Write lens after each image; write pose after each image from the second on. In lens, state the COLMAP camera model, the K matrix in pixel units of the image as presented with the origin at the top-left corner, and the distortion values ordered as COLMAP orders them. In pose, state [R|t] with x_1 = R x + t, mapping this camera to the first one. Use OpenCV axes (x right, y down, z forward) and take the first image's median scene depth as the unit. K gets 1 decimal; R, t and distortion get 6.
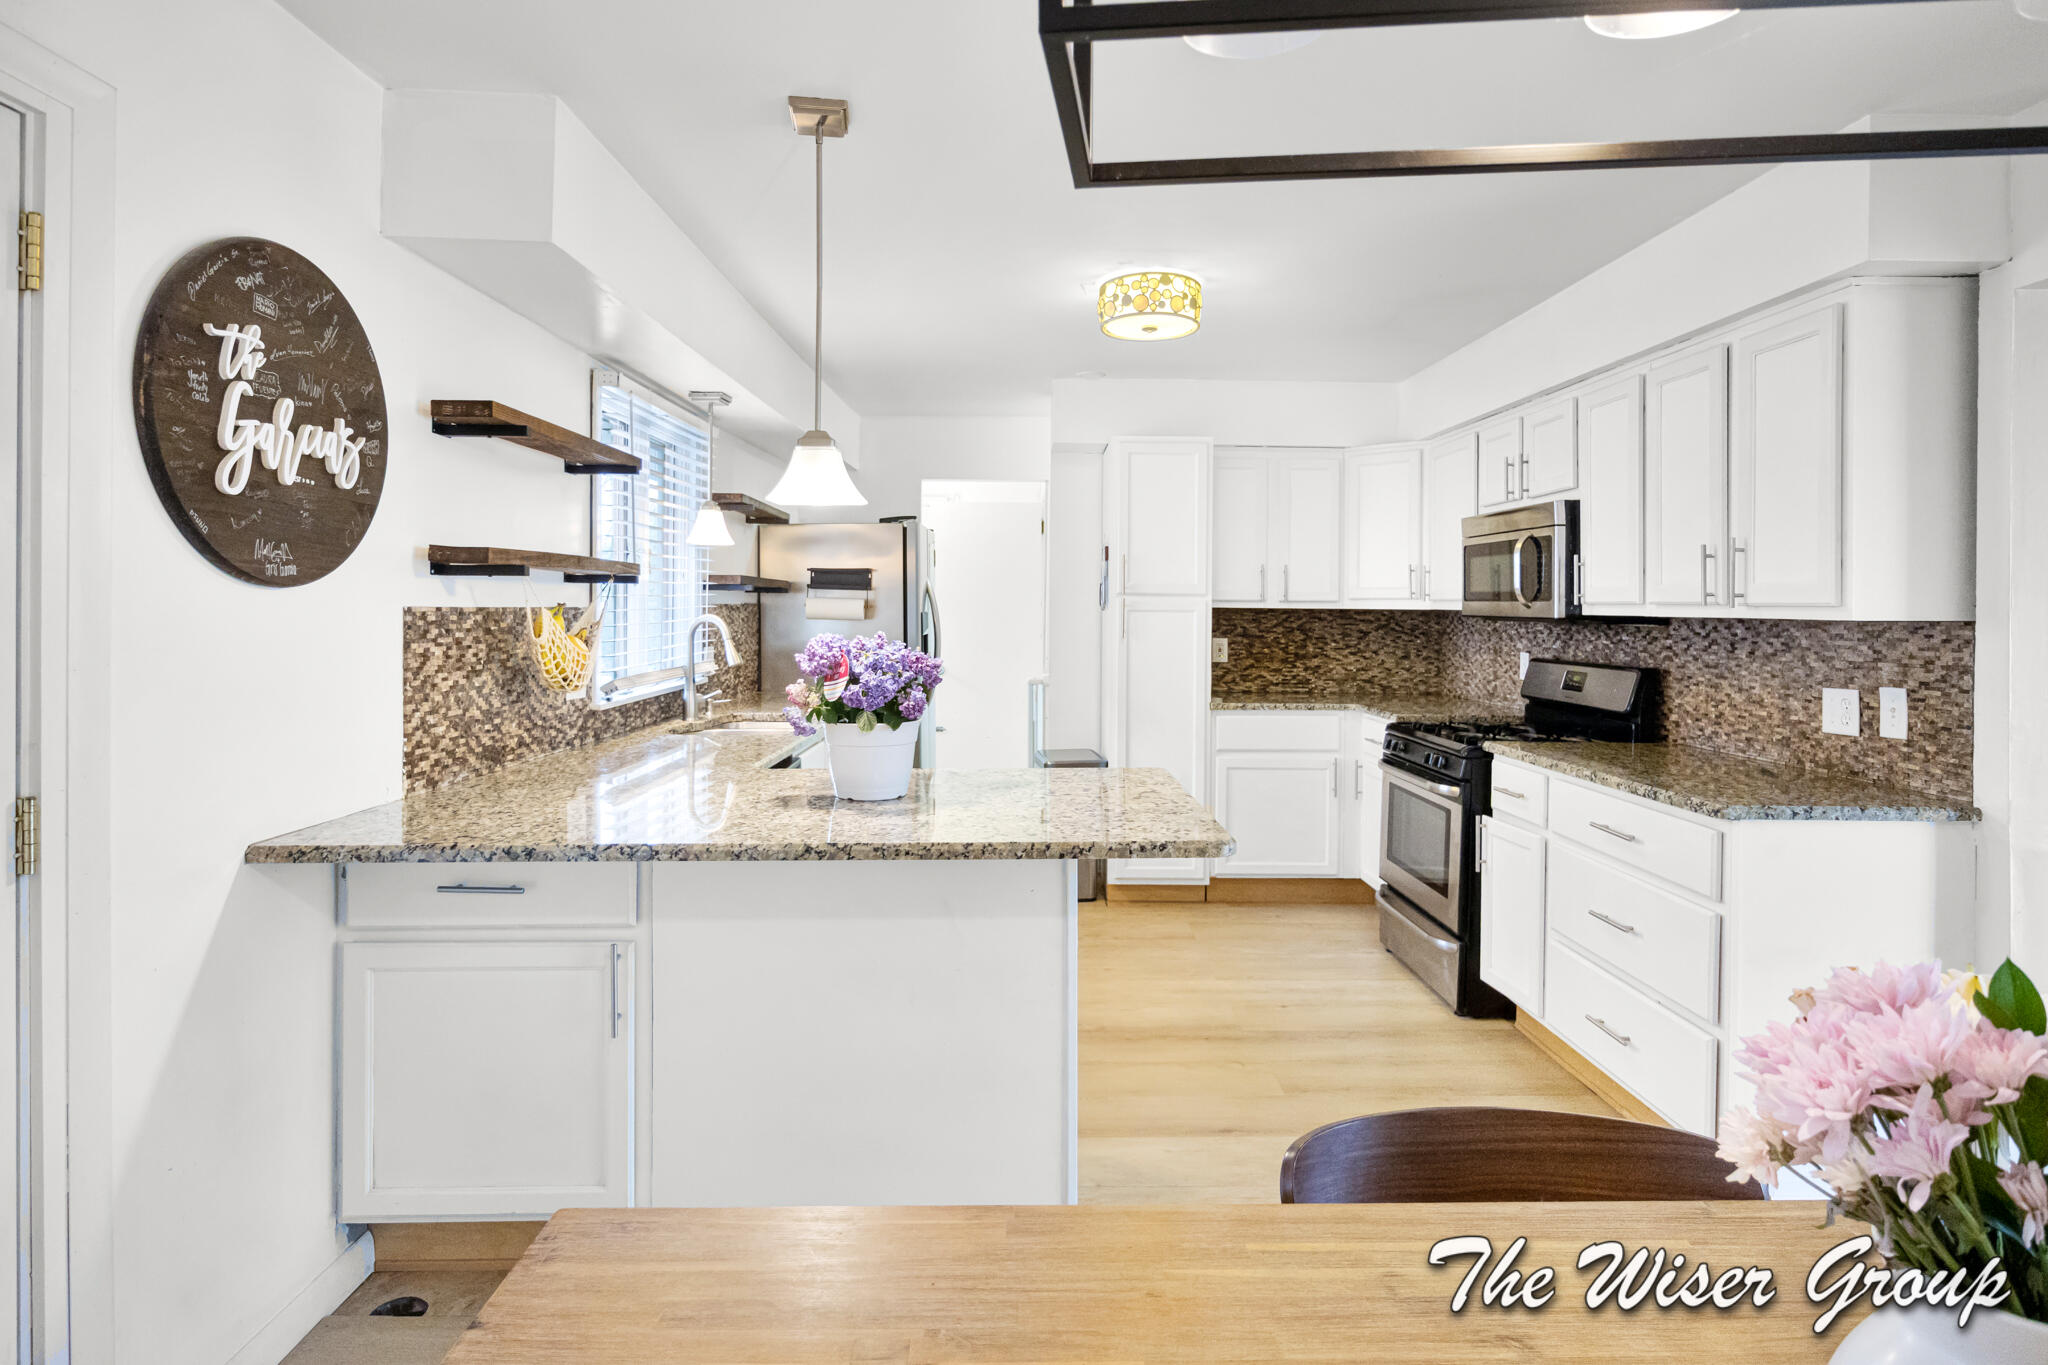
lens RADIAL K [[1058.7, 0, 1048.6], [0, 1058.7, 603.2], [0, 0, 1]] dist [-0.002891, 0.000681]
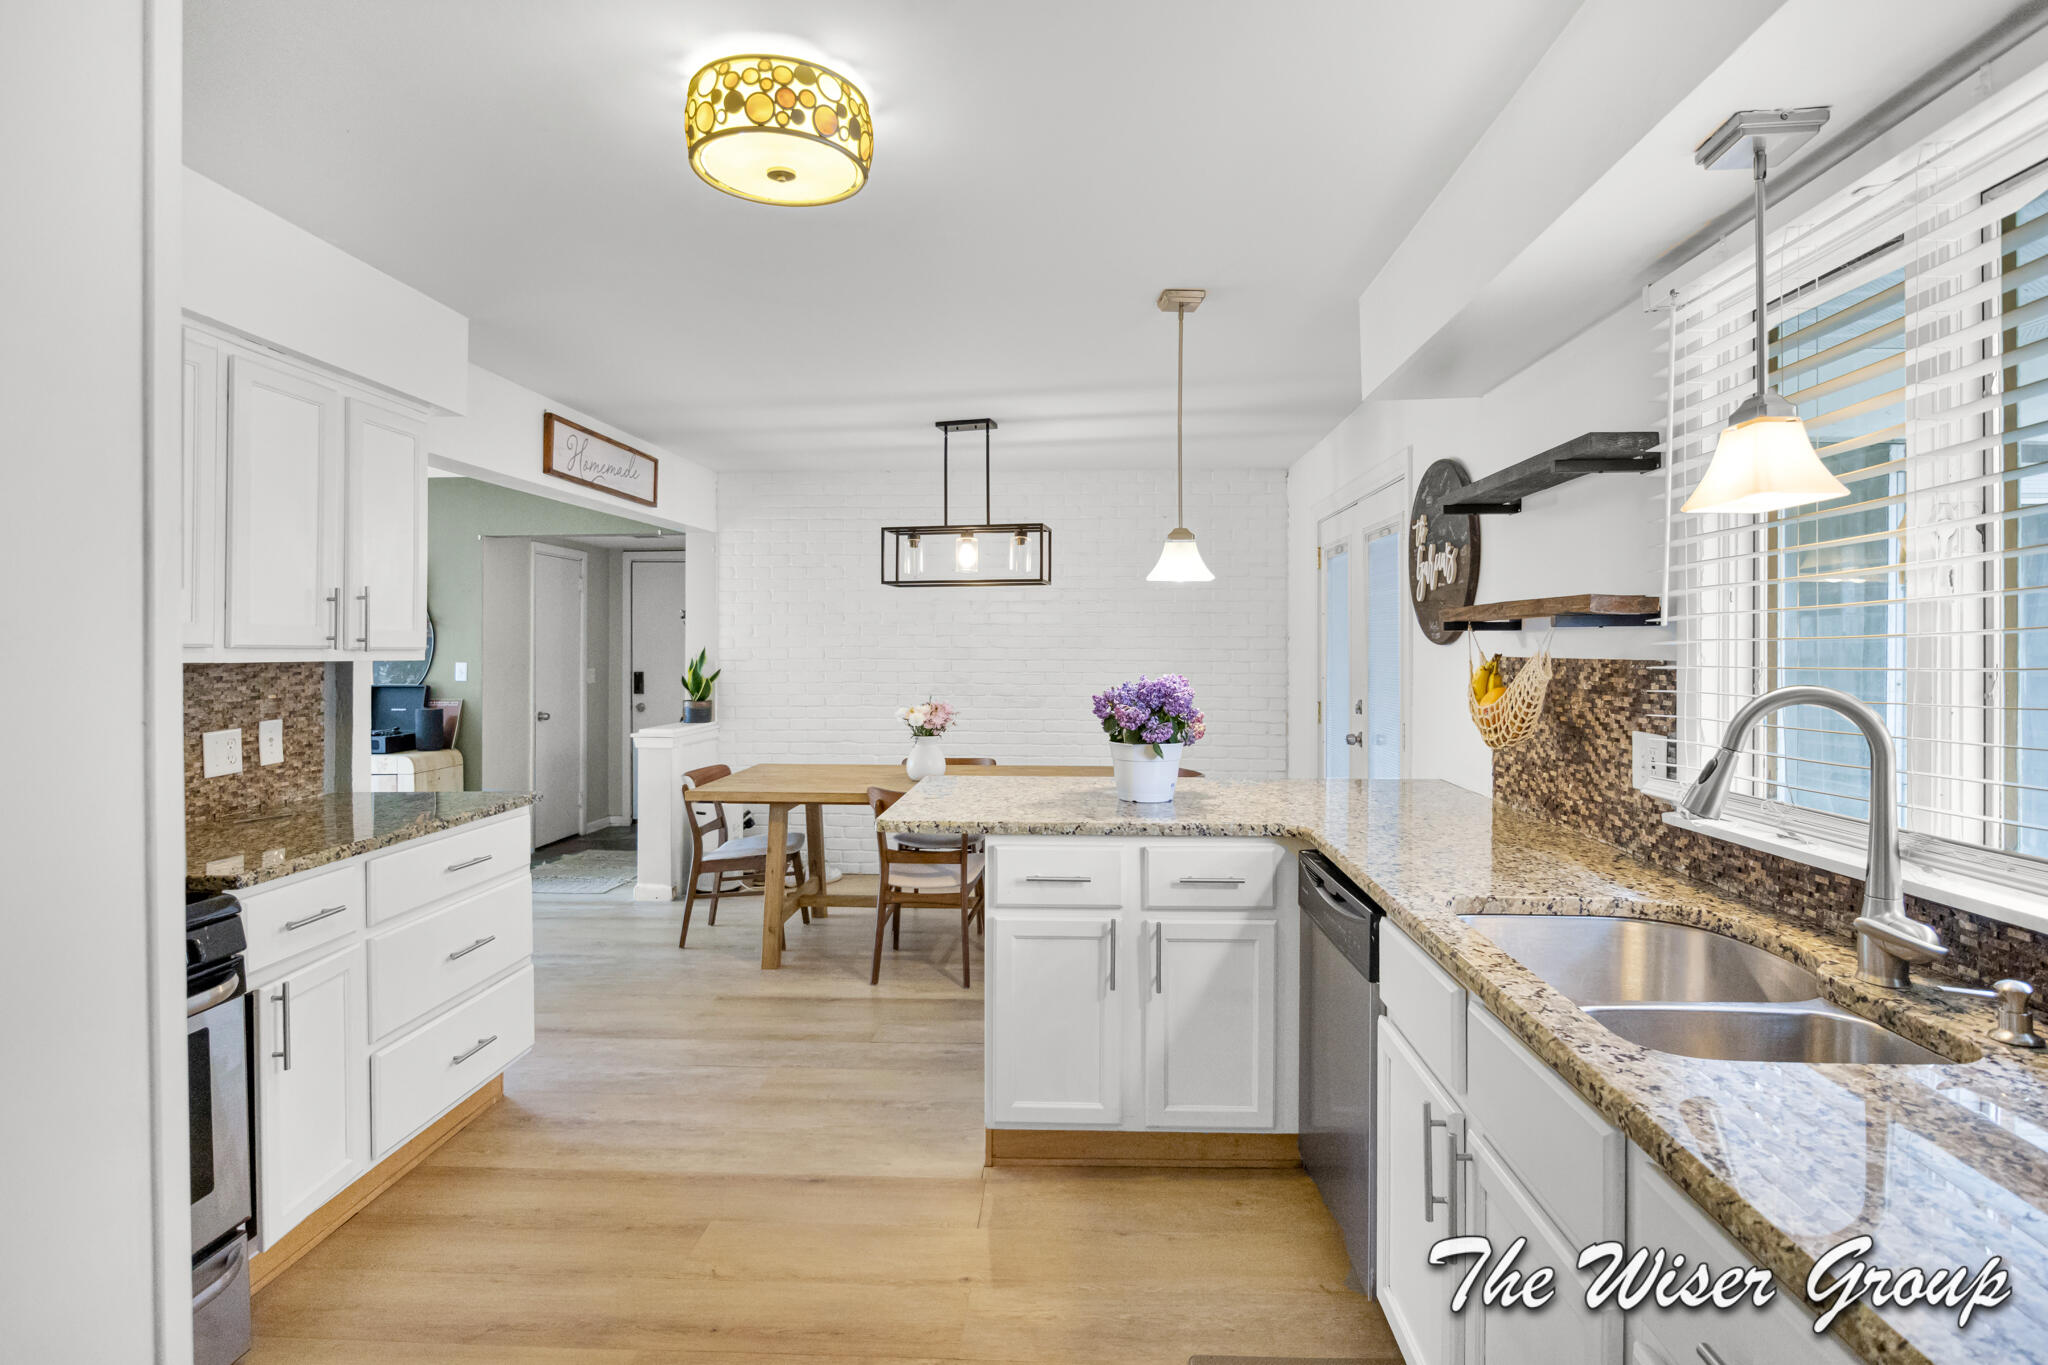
lens RADIAL K [[1033.0, 0, 1020.7], [0, 1033.0, 651.8], [0, 0, 1]] dist [-0.001932, 0.007554]
pose [[-0.995829, -0.005661, 0.091060, -0.112967], [-0.005597, 0.999984, 0.000962, -0.000104], [-0.091064, 0.000448, -0.995845, 2.030963]]
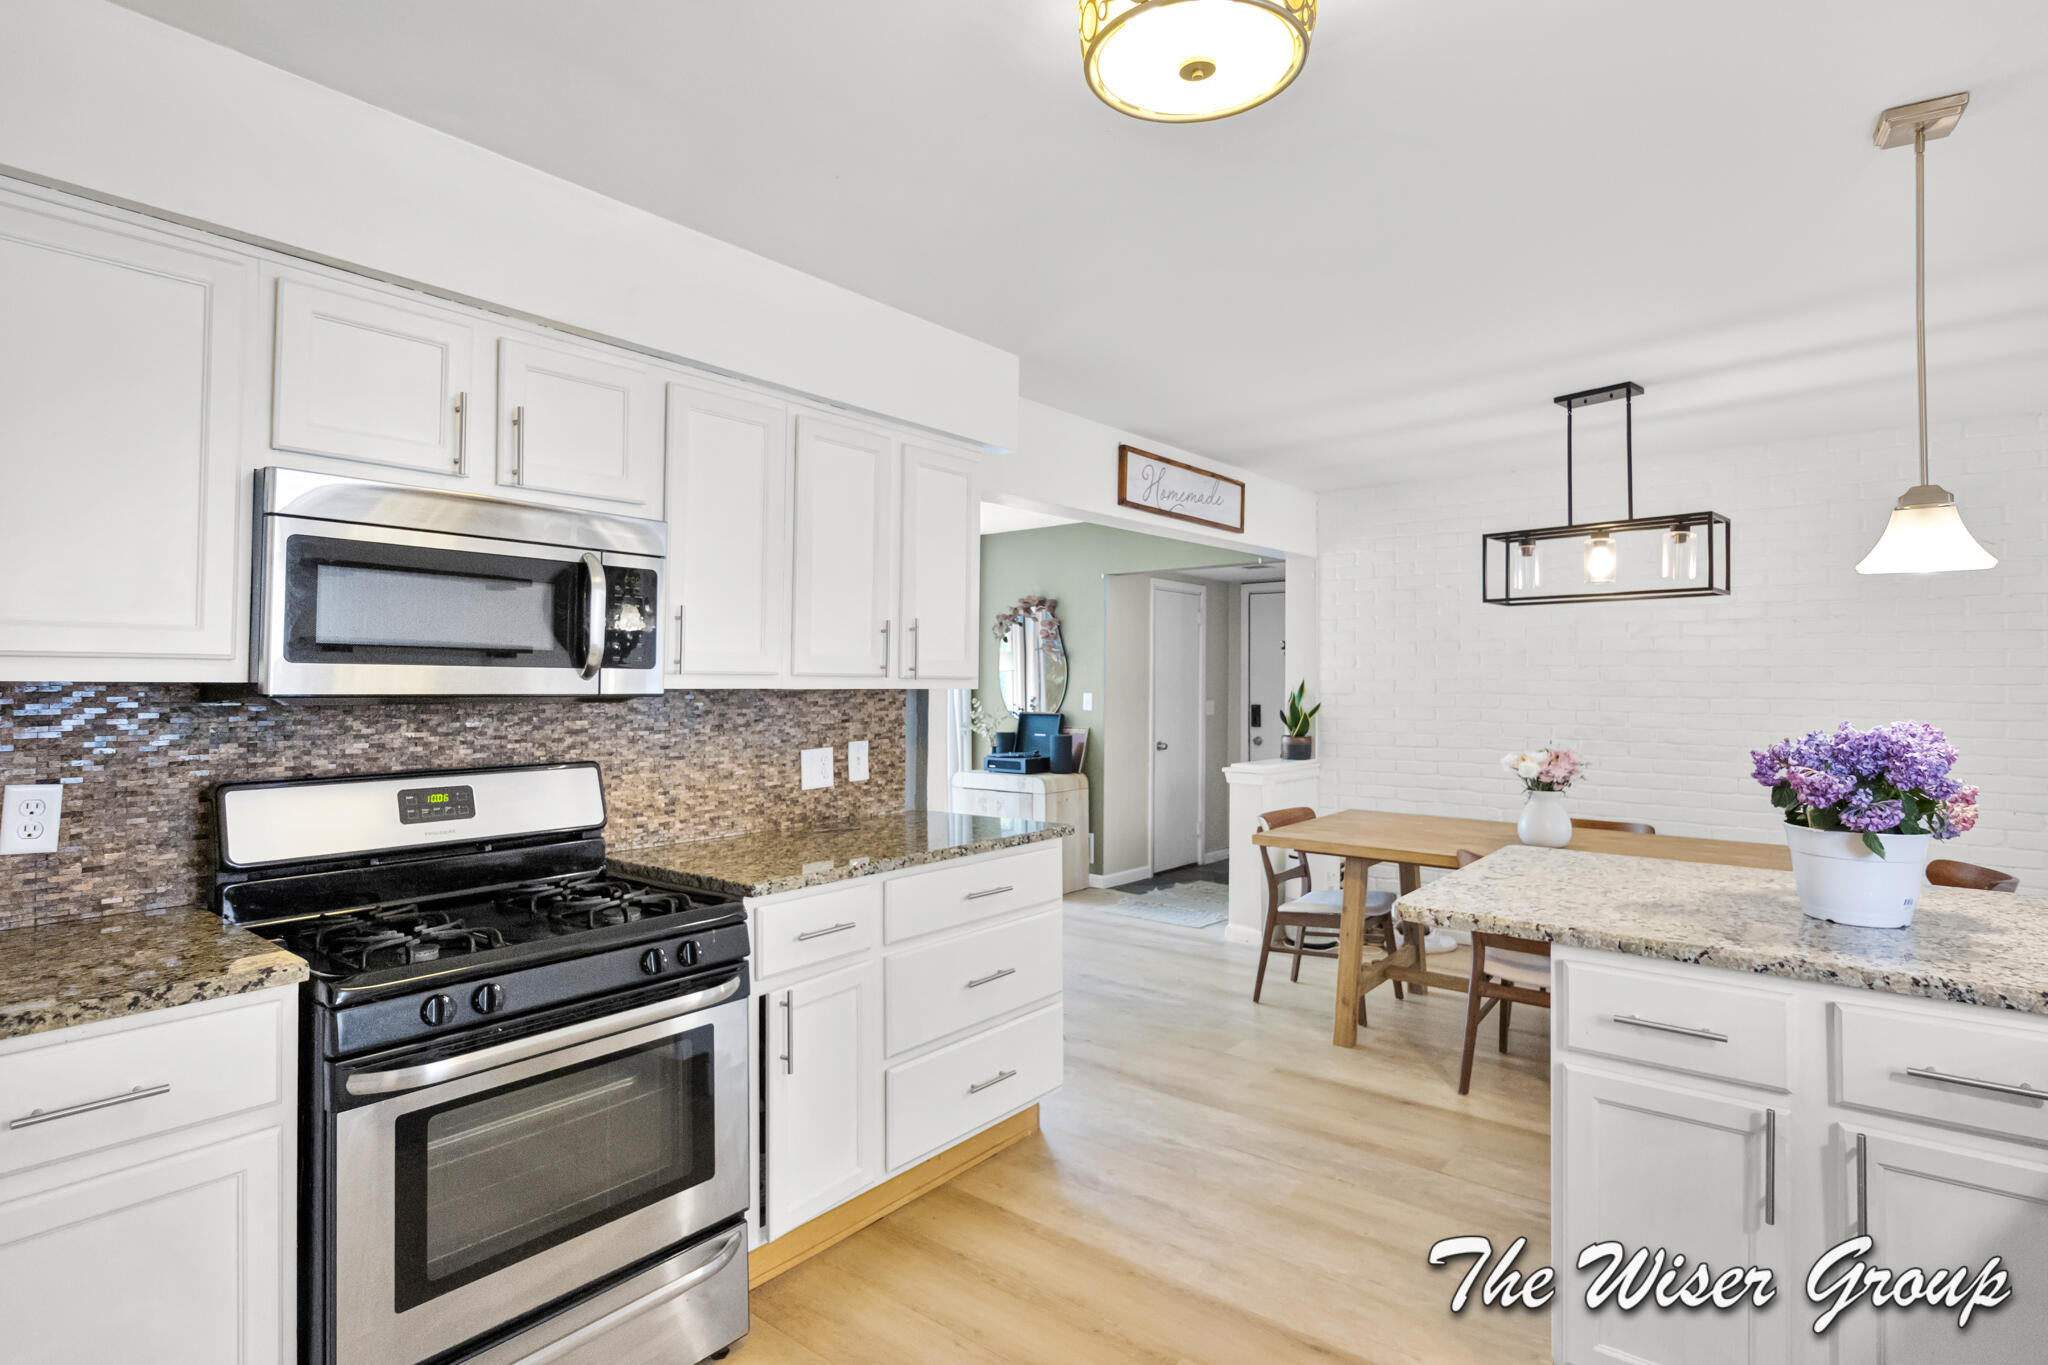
lens RADIAL K [[1028.5, 0, 1041.0], [0, 1028.5, 661.0], [0, 0, 1]] dist [-0.006636, 0.000553]
pose [[-0.762376, 0.003319, 0.647126, -0.177125], [-0.011262, 0.999767, -0.018395, 0.002953], [-0.647037, -0.021312, -0.762161, 1.798684]]
